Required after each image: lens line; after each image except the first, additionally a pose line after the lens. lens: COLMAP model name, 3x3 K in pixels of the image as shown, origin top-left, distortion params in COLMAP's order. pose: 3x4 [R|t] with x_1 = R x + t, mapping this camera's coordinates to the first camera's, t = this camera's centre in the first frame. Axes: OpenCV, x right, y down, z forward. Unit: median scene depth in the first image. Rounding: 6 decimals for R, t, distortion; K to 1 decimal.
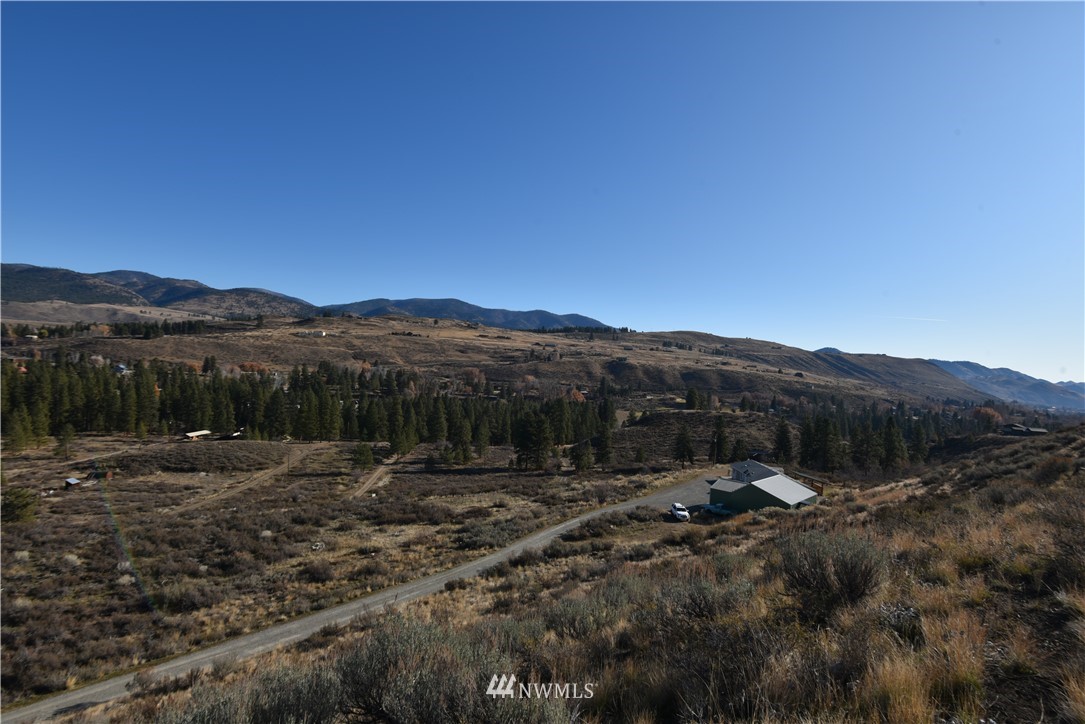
lens RADIAL K [[509.1, 0, 545.1], [0, 509.1, 352.2], [0, 0, 1]] dist [-0.011921, -0.009562]
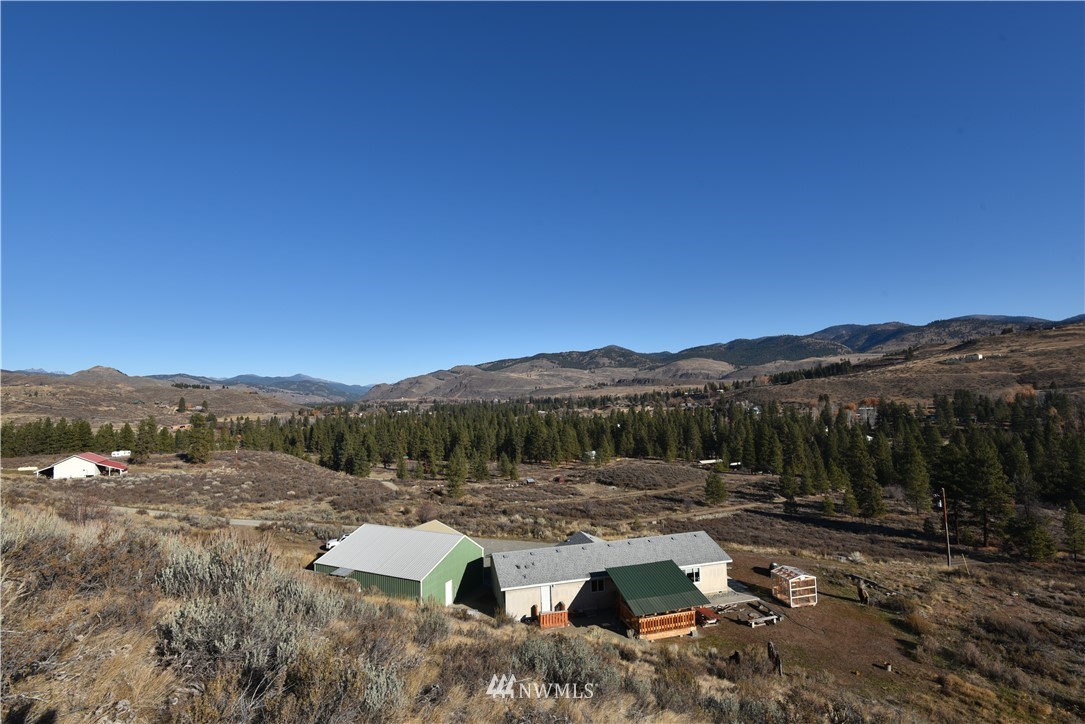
lens RADIAL K [[497.1, 0, 554.6], [0, 497.1, 341.5], [0, 0, 1]] dist [-0.019971, -0.002726]
pose [[0.331087, -0.174853, -0.927258, 0.119657], [0.079402, 0.984359, -0.157269, 0.014496], [0.940254, -0.021557, 0.339792, 0.103719]]
